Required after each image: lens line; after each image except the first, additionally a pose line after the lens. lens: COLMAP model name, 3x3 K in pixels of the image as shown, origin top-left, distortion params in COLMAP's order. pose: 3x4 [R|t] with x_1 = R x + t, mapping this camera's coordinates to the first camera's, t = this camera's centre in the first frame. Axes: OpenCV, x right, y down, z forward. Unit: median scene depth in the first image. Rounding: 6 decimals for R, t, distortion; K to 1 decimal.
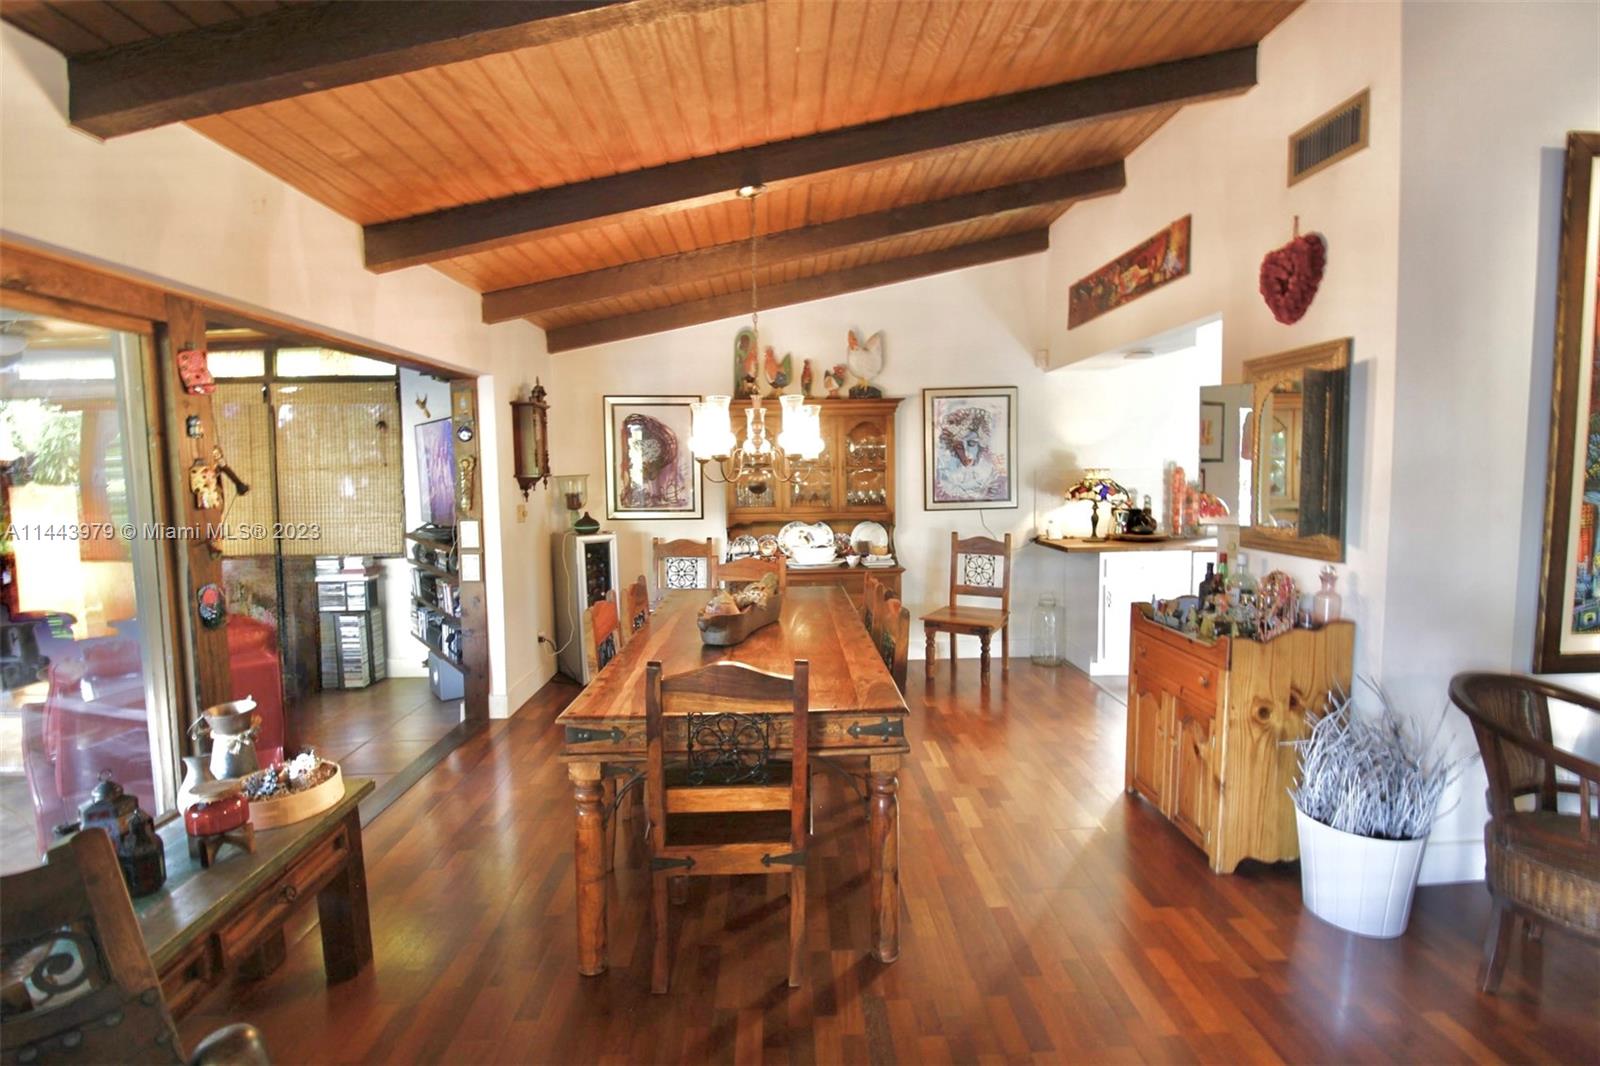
lens RADIAL K [[747.6, 0, 810.2], [0, 747.6, 518.7], [0, 0, 1]] dist [-0.001222, -0.013714]
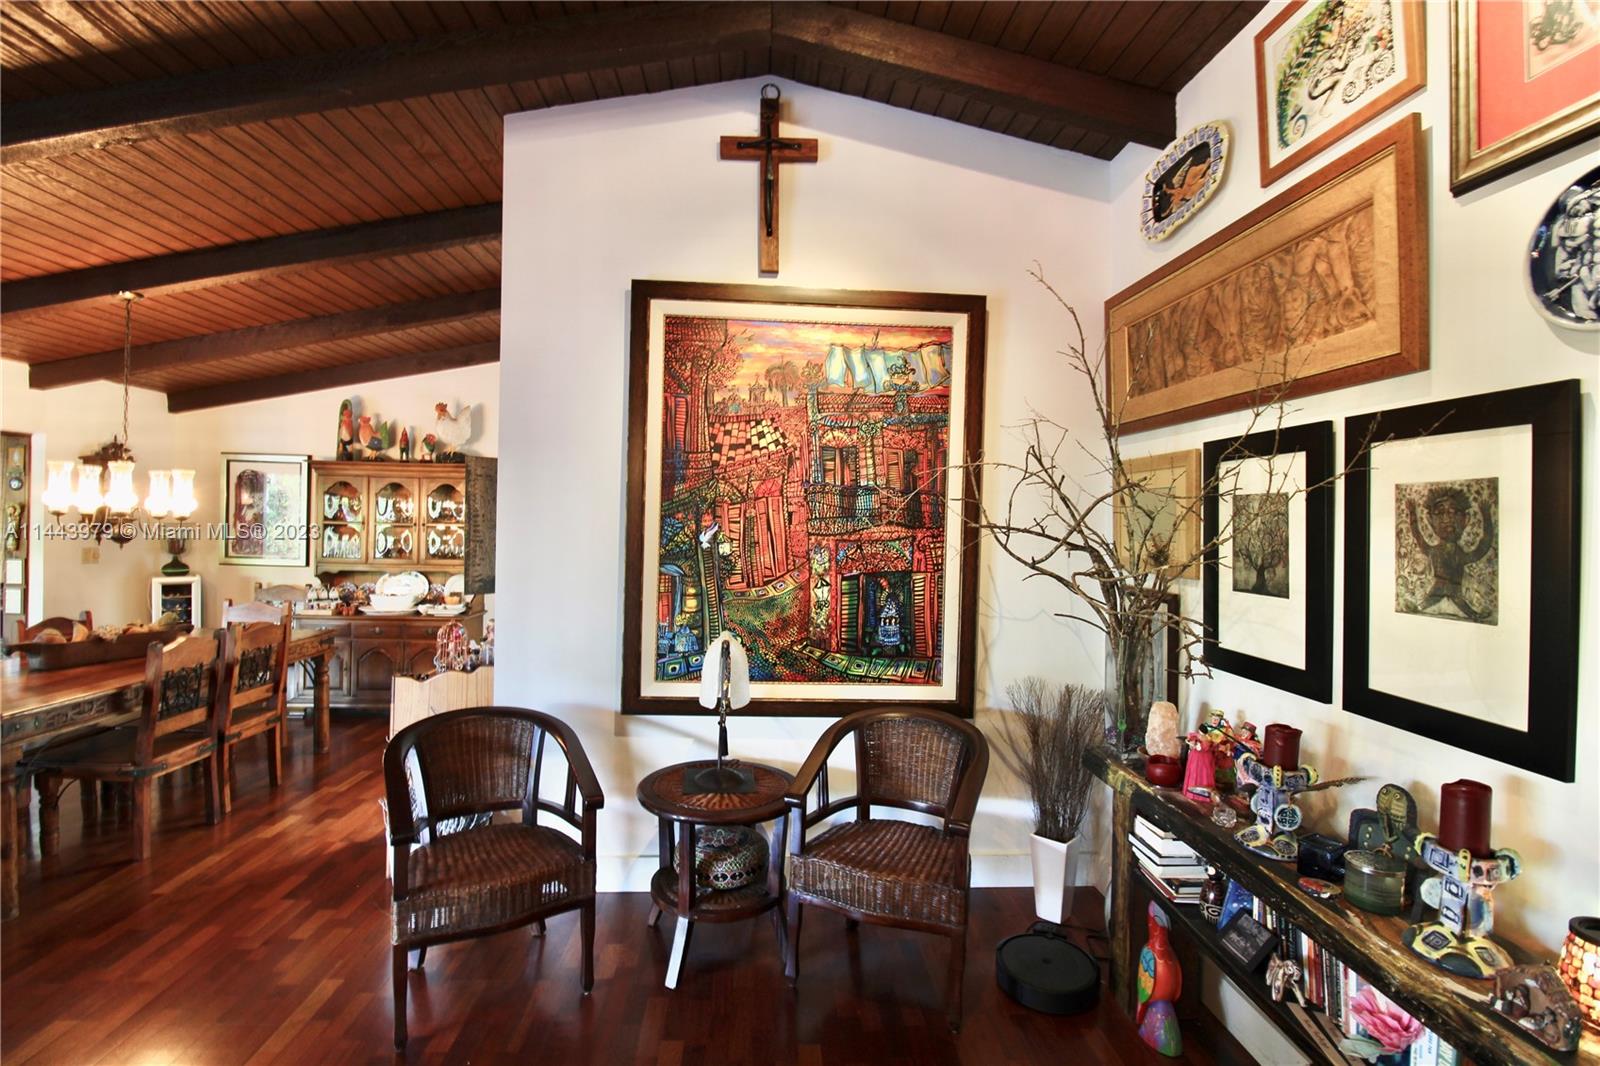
lens RADIAL K [[747.6, 0, 810.2], [0, 747.6, 518.7], [0, 0, 1]] dist [-0.001222, -0.013714]
pose [[0.999042, 0.035409, 0.025715, 0.726475], [-0.033341, 0.996487, -0.076819, -0.013906], [-0.028344, 0.075888, 0.996713, -0.148311]]
